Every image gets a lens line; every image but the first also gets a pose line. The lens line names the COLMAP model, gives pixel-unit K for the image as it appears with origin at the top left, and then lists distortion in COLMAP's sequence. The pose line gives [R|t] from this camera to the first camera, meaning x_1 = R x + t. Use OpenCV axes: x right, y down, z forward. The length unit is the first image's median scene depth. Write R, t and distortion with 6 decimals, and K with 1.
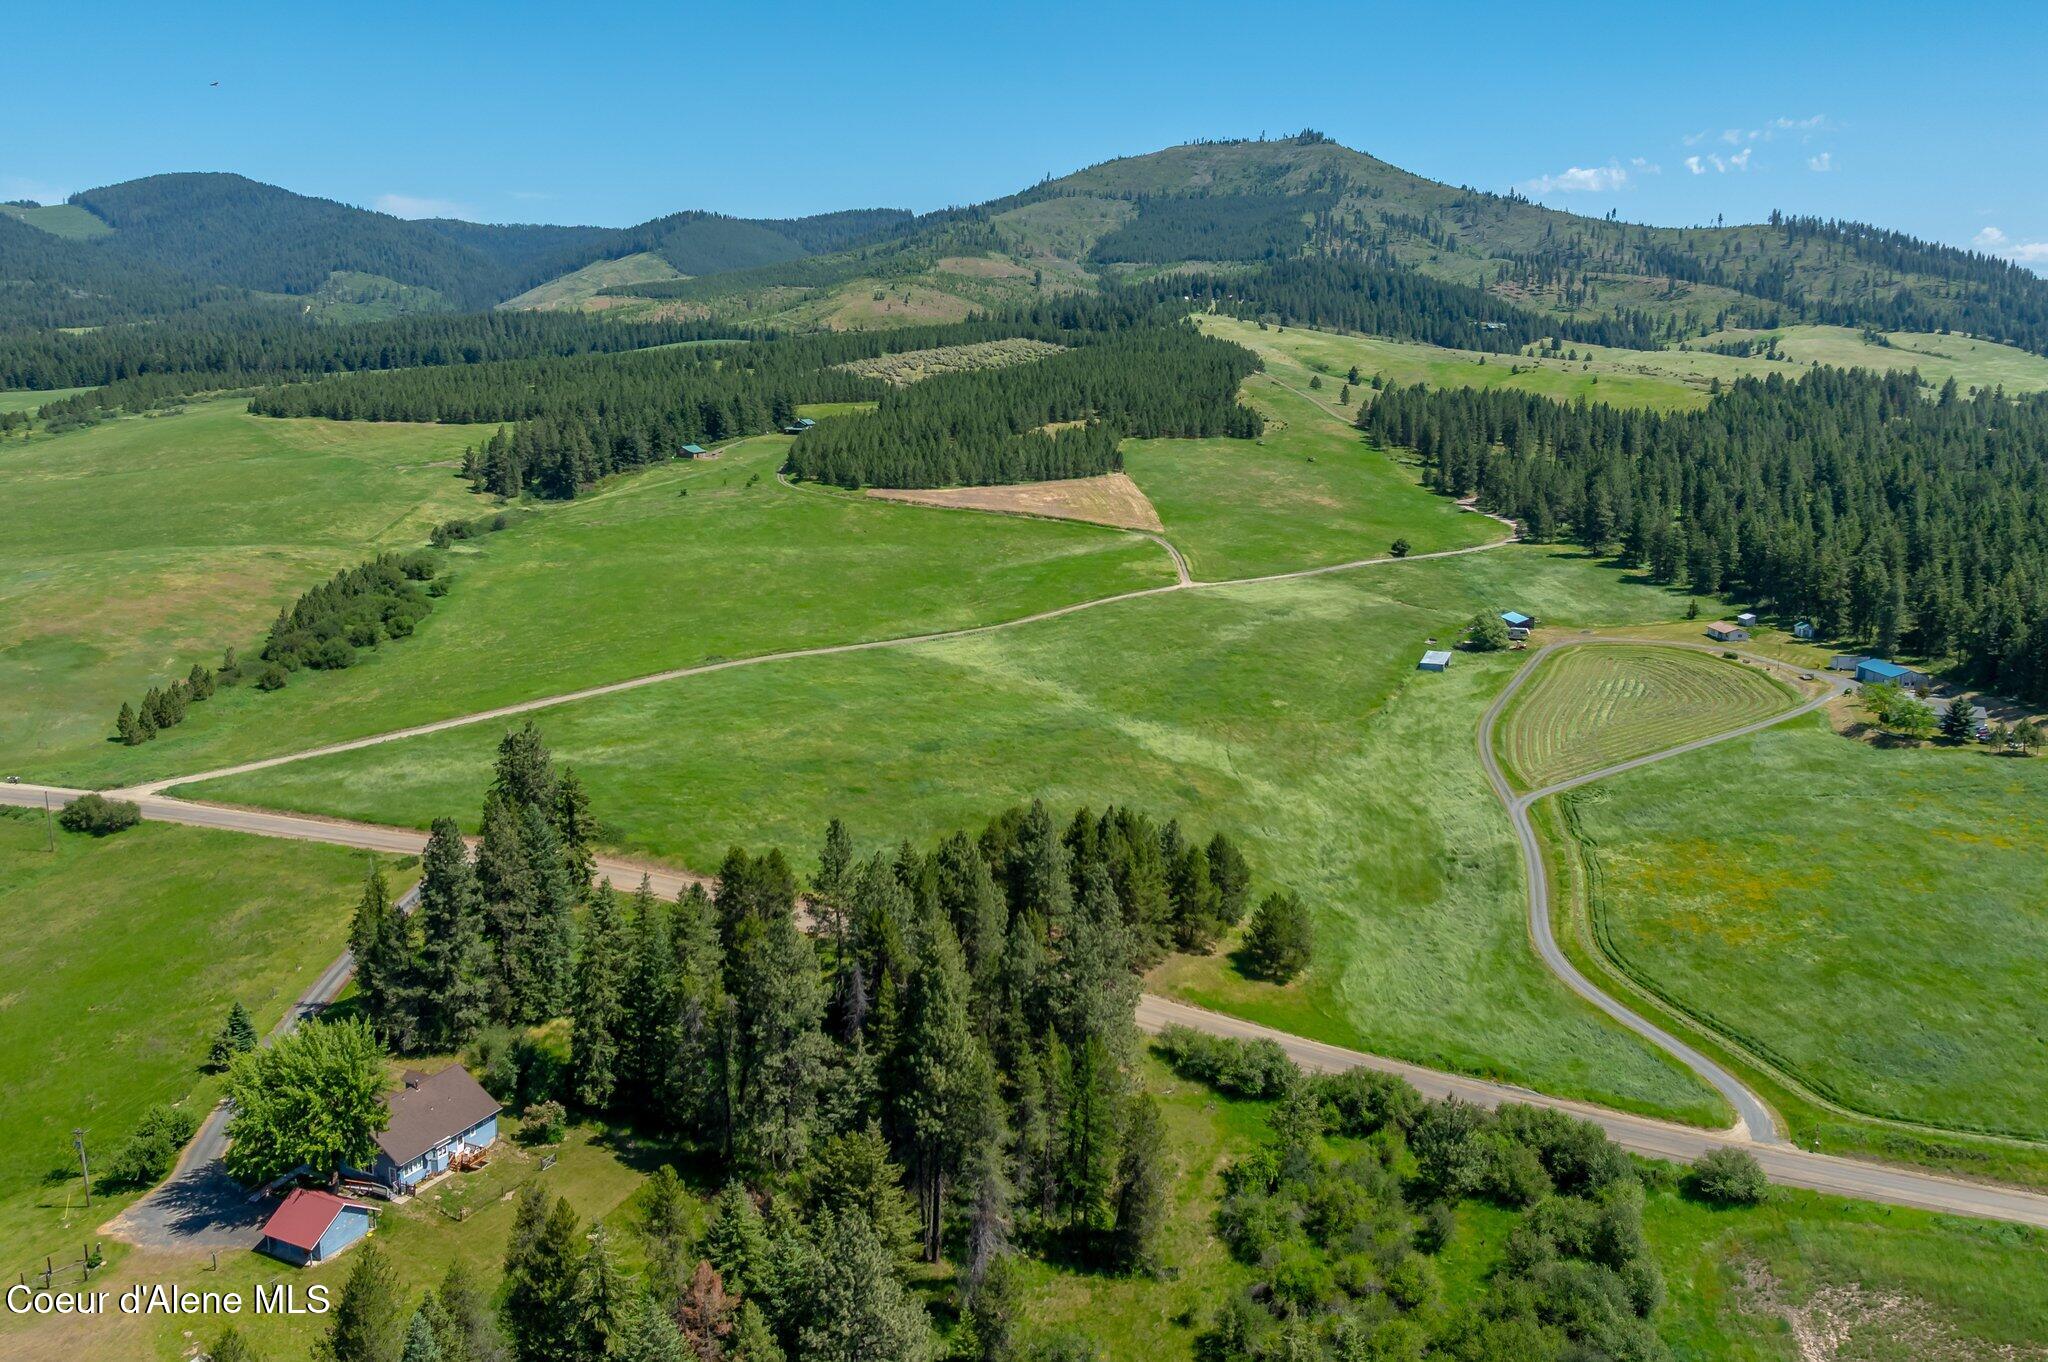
lens RADIAL K [[1701.9, 0, 1017.7], [0, 1701.9, 685.6], [0, 0, 1]] dist [-0.021997, -0.011863]
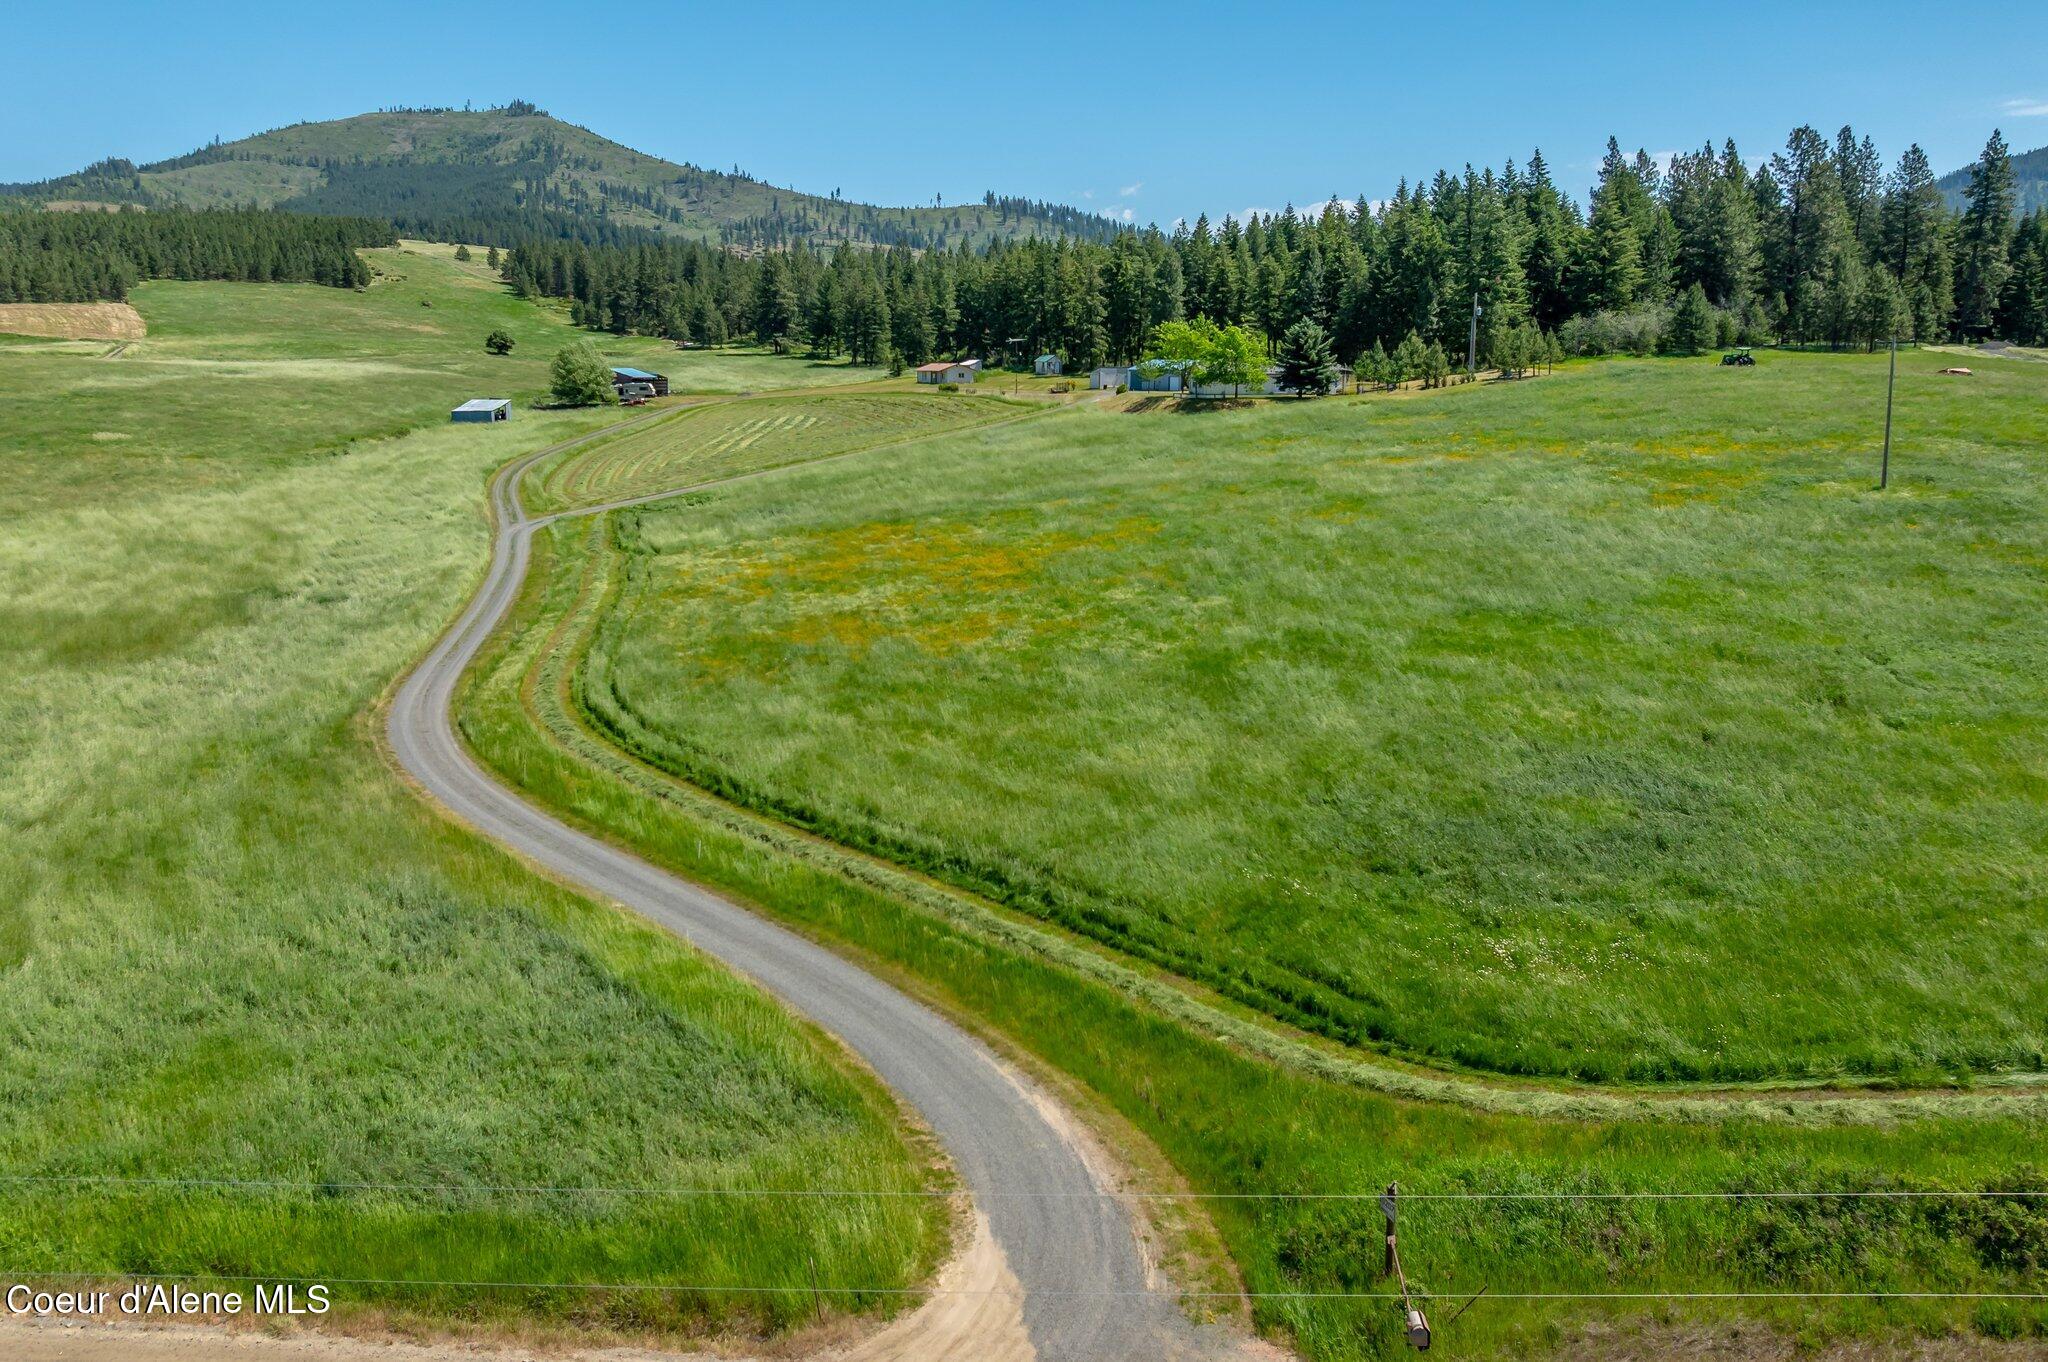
lens RADIAL K [[1701.9, 0, 1017.7], [0, 1701.9, 685.6], [0, 0, 1]] dist [-0.021997, -0.011863]
pose [[0.912020, -0.081809, 0.401904, 0.124670], [0.087395, 0.996164, 0.004452, 0.068115], [-0.400727, 0.031064, 0.915671, 0.284480]]
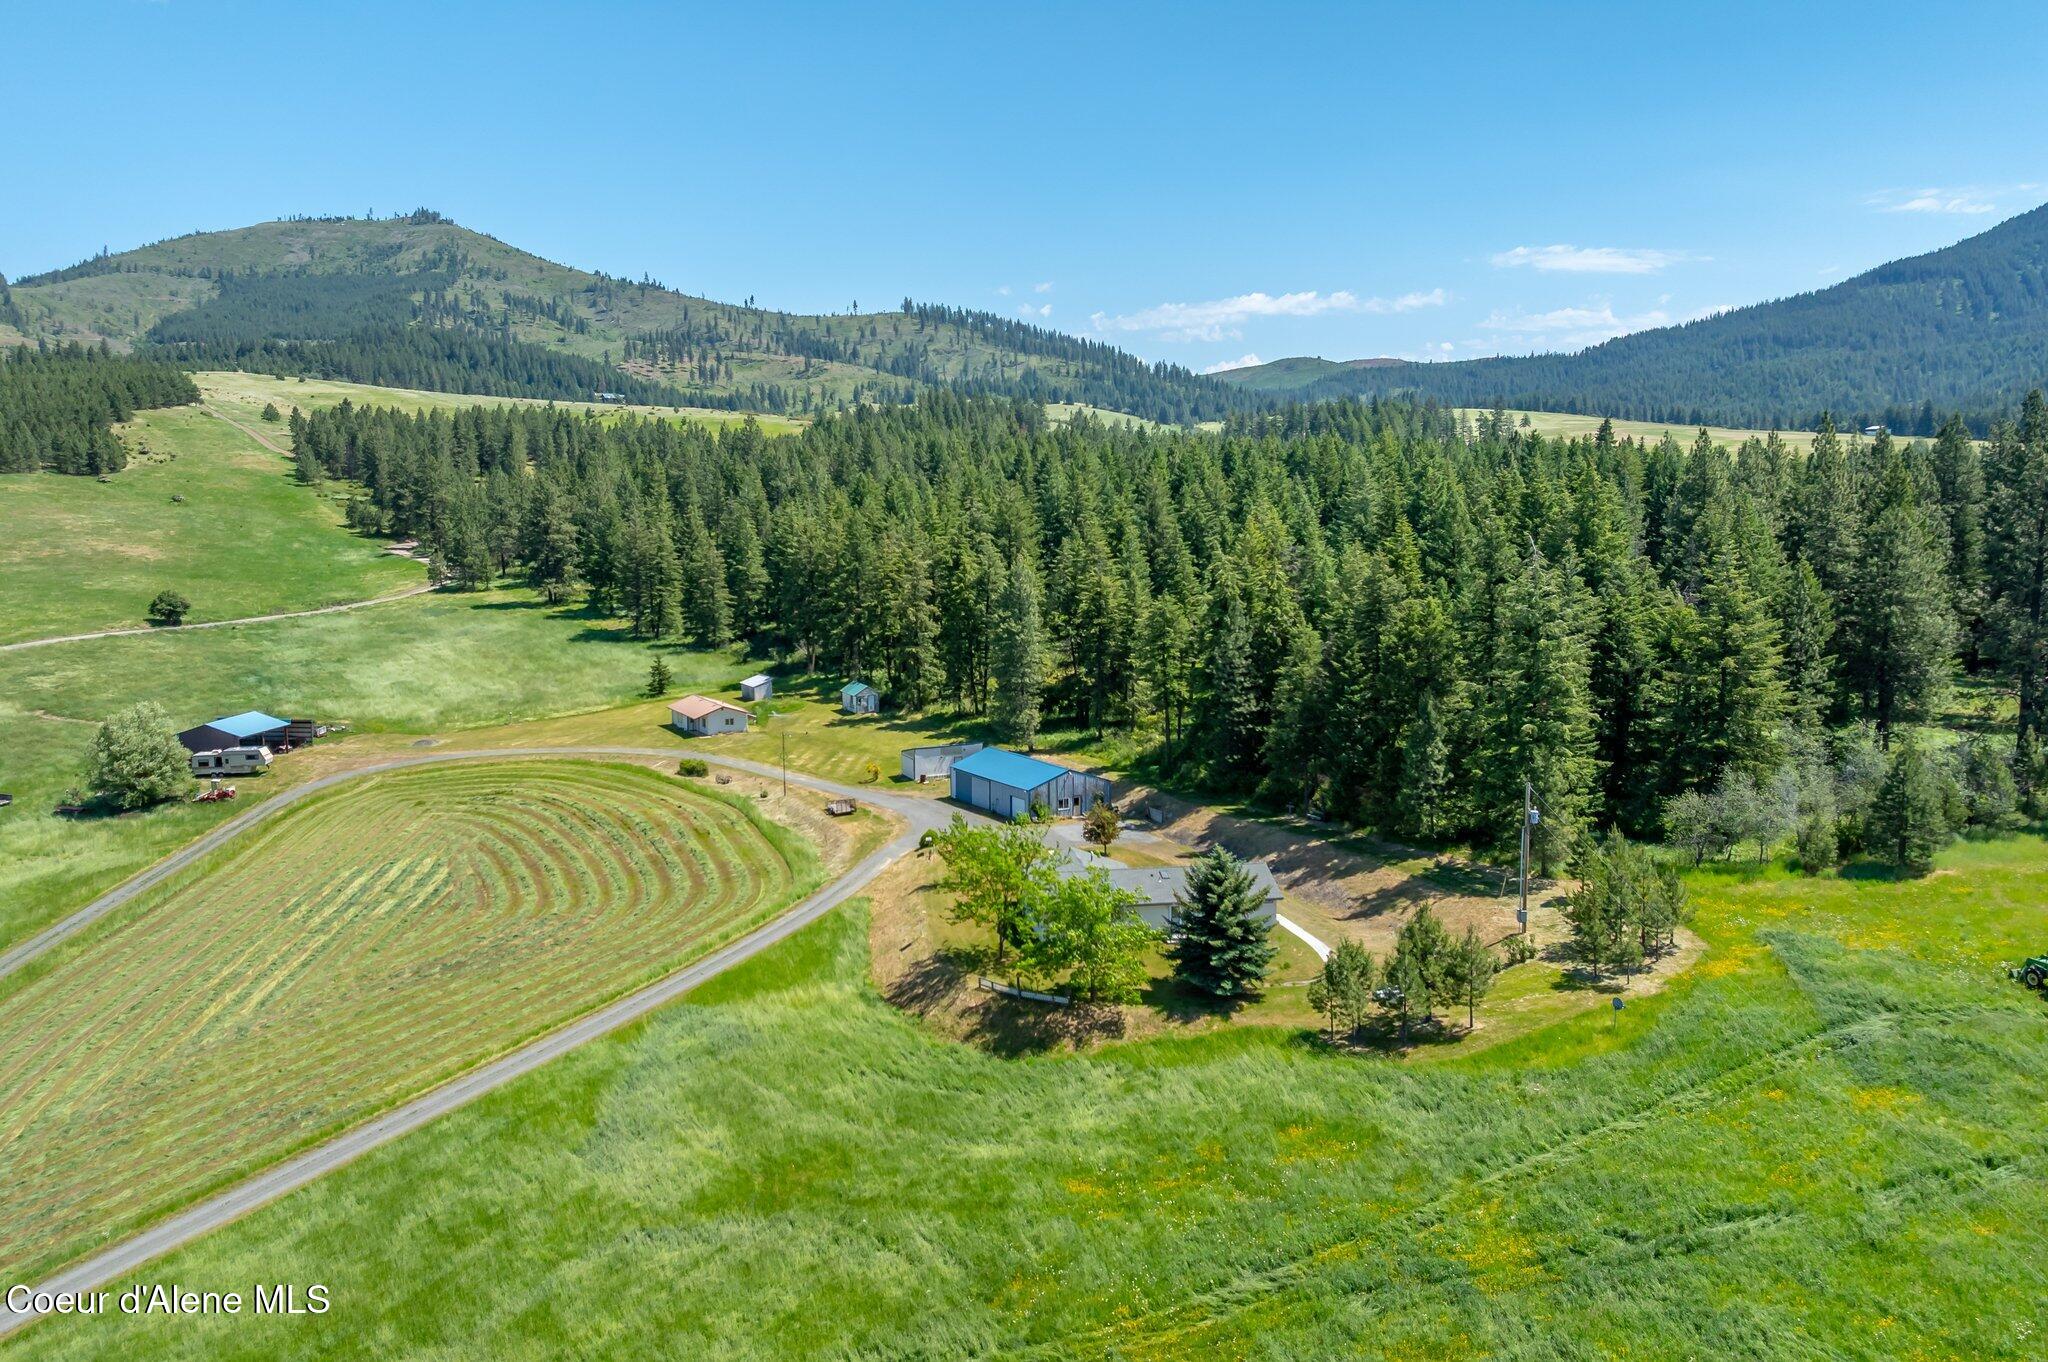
lens RADIAL K [[1701.9, 0, 1017.7], [0, 1701.9, 685.6], [0, 0, 1]] dist [-0.021997, -0.011863]
pose [[0.894548, -0.074938, 0.440645, 0.218683], [0.104757, 0.993537, -0.043701, -0.007937], [-0.434522, 0.085253, 0.896617, 0.410938]]
